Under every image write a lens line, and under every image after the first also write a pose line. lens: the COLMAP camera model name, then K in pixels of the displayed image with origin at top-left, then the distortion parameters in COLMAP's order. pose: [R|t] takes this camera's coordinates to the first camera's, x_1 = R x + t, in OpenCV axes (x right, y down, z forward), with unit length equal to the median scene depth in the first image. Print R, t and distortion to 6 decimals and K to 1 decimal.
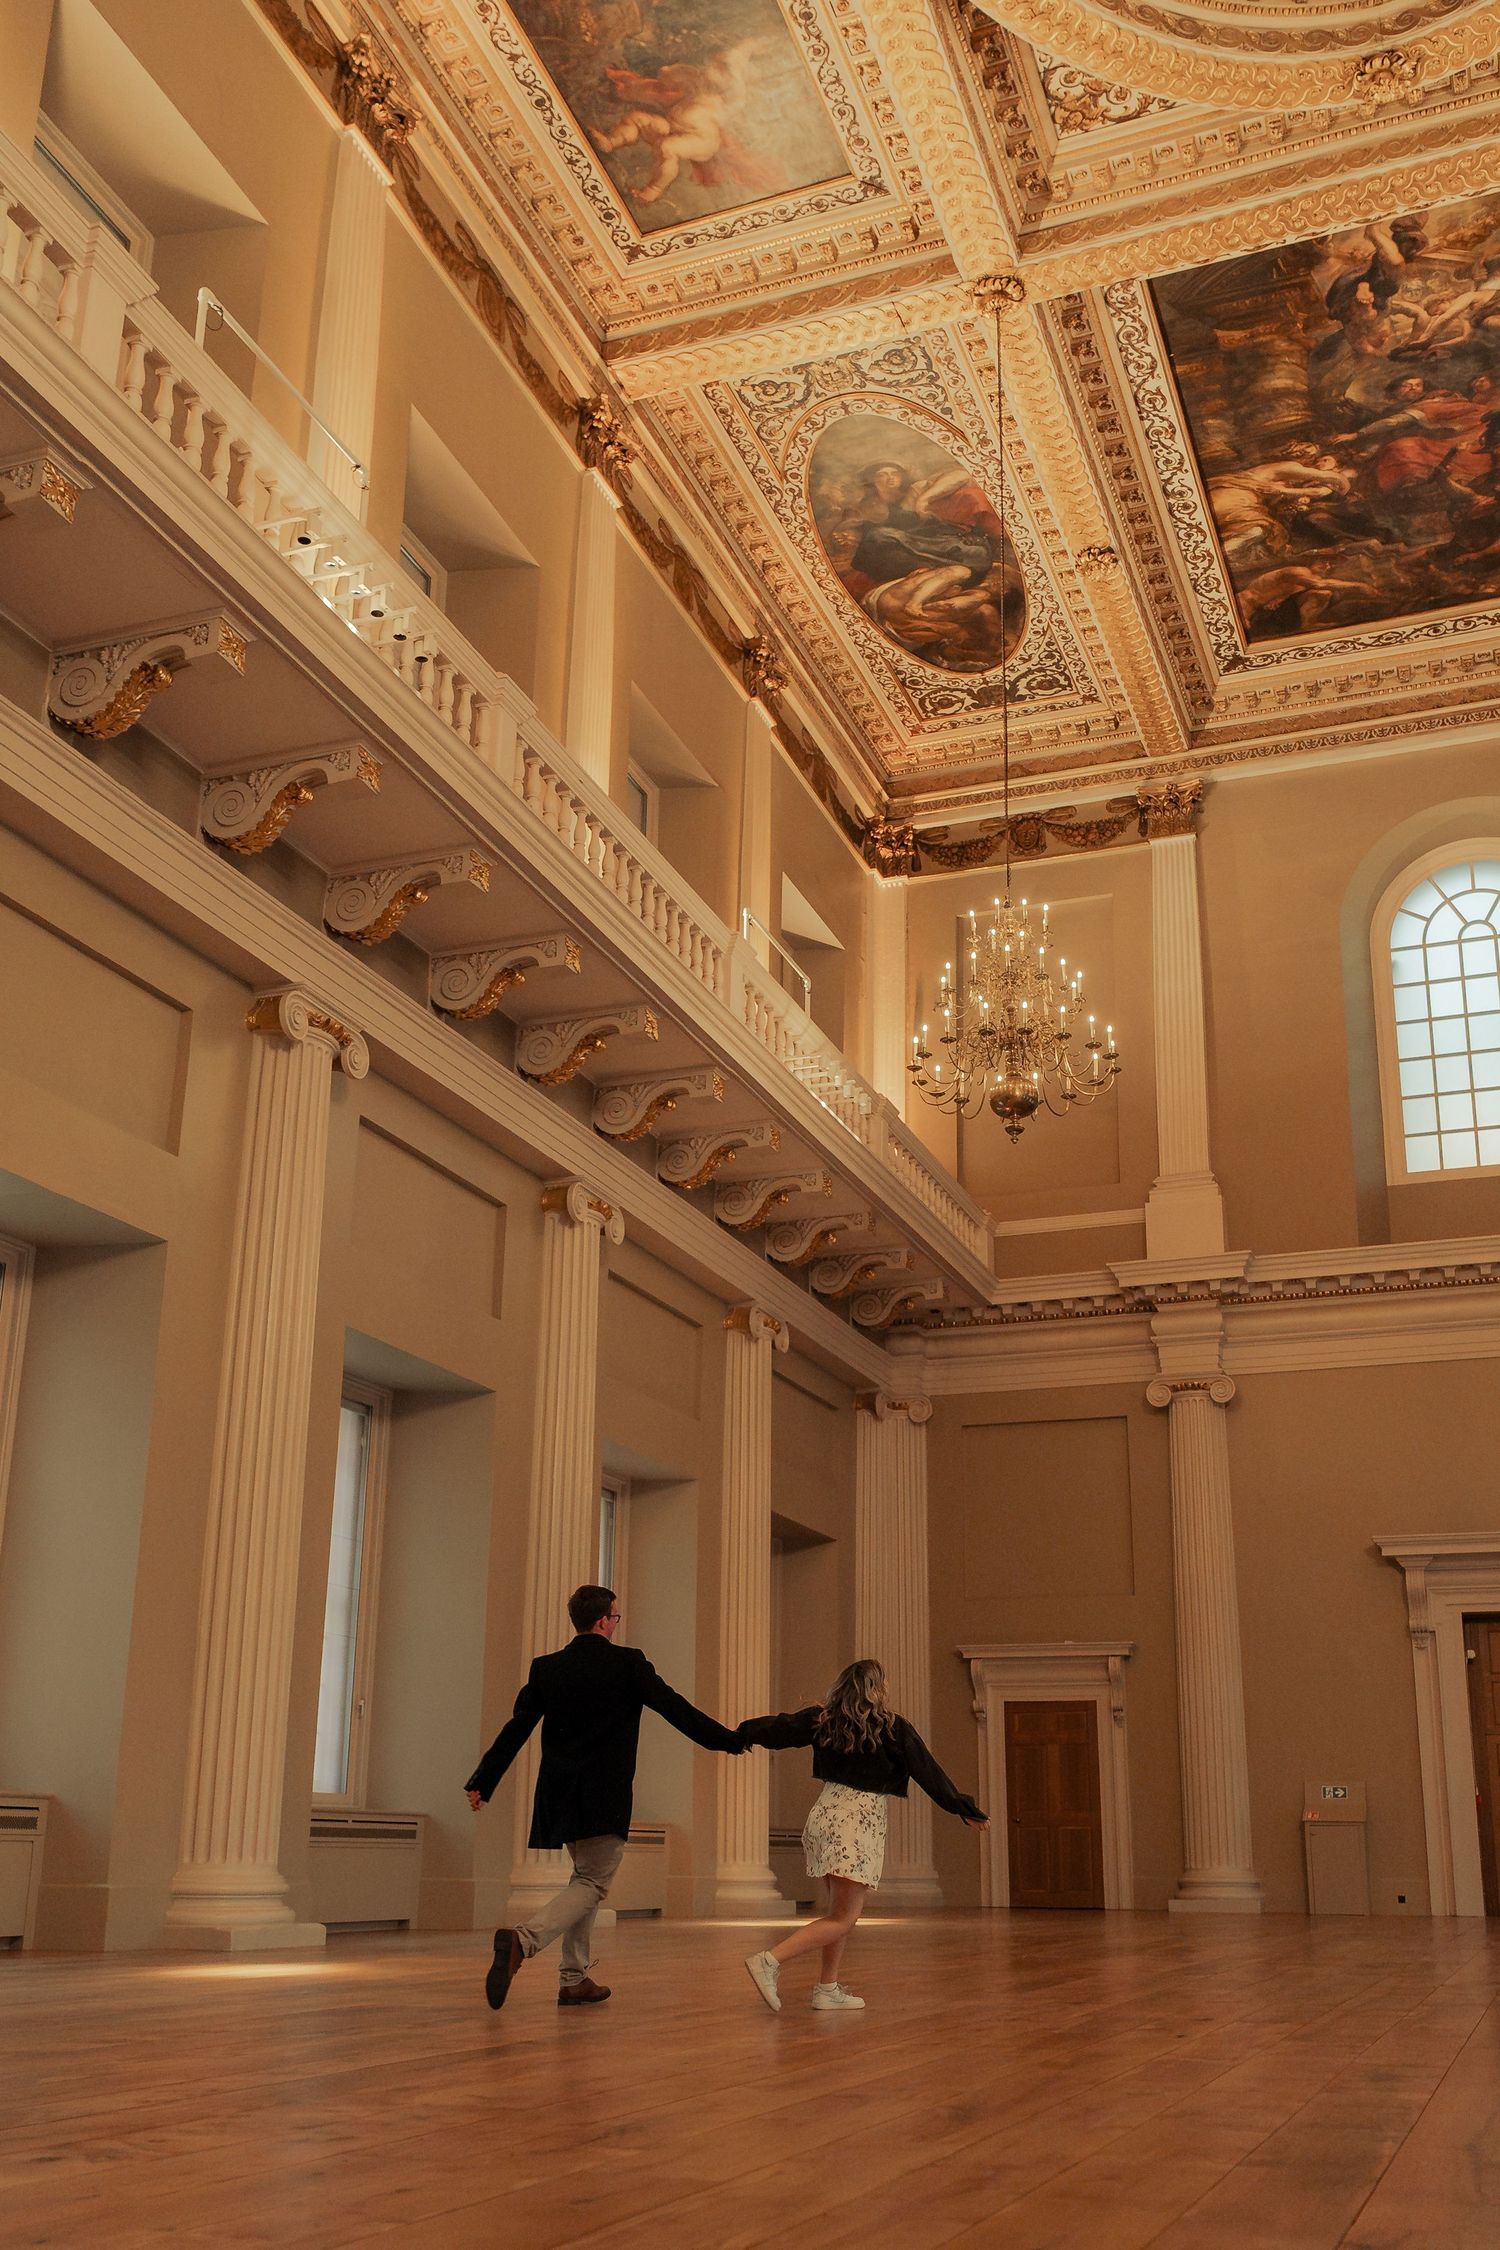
lens RADIAL K [[2064.5, 0, 766.8], [0, 2064.5, 1283.3], [0, 0, 1]] dist [-0.007736, 0.001060]
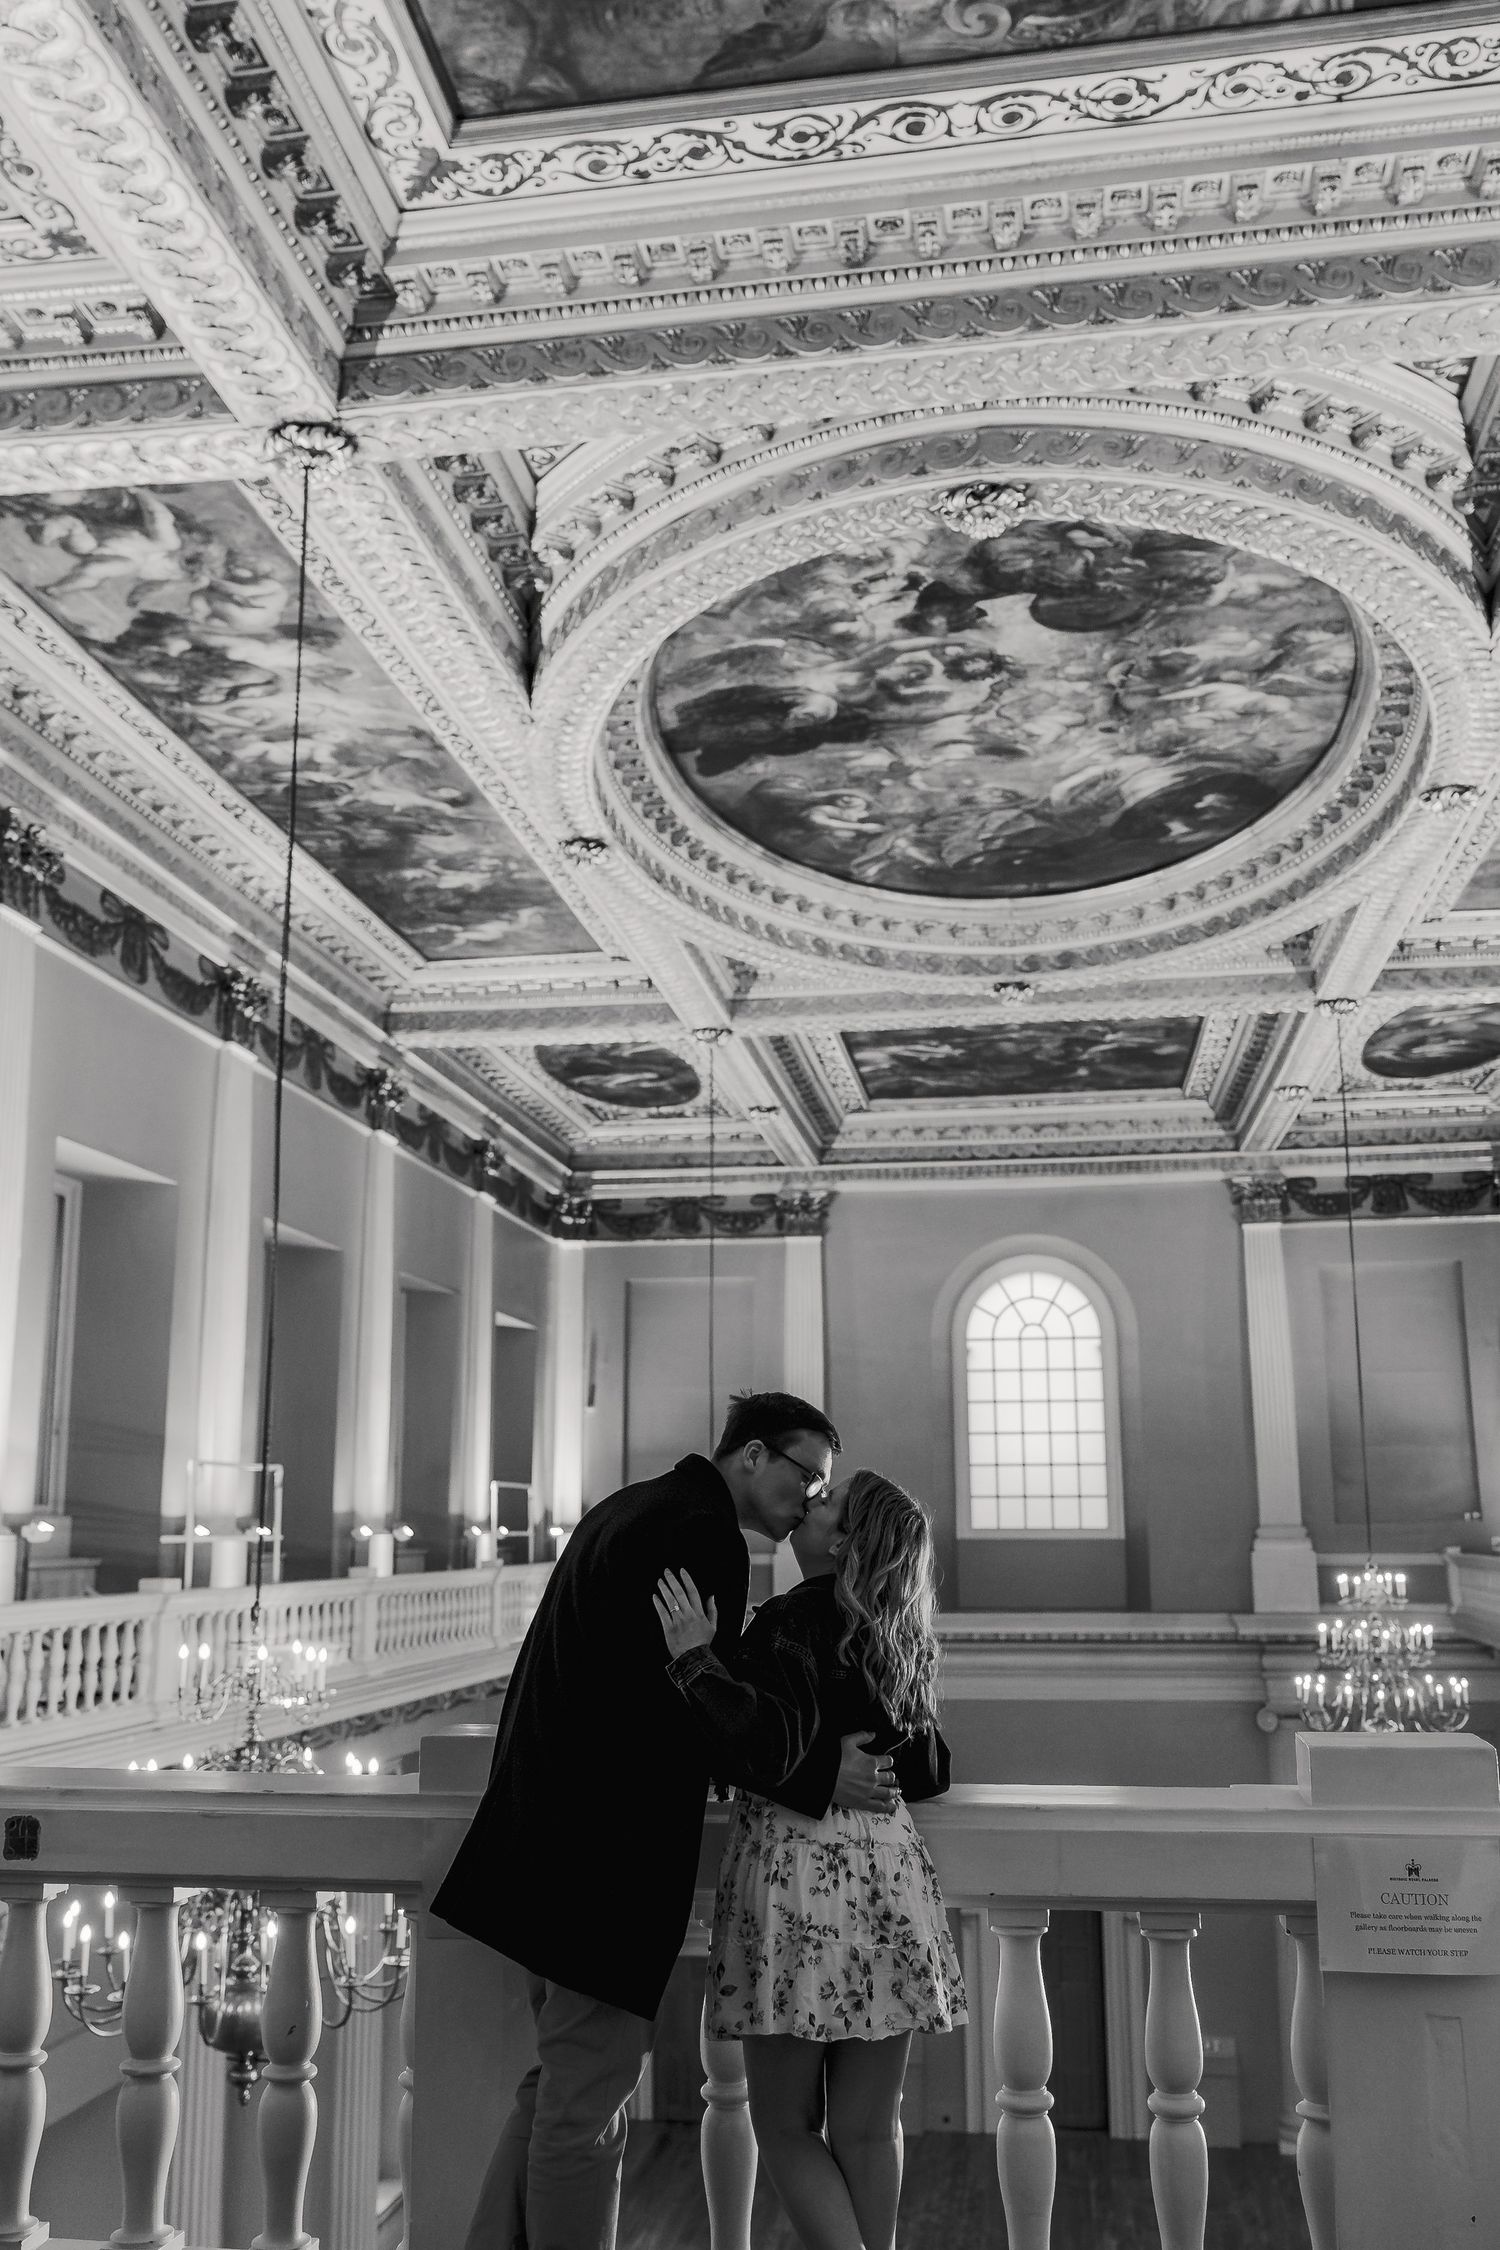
lens RADIAL K [[1966.2, 0, 745.3], [0, 1966.2, 1163.8], [0, 0, 1]] dist [-0.003590, 0.002112]
pose [[0.977501, 0.020261, 0.209956, -0.099027], [-0.039122, 0.995521, 0.086072, -0.412622], [-0.207272, -0.092349, 0.973915, -0.160223]]
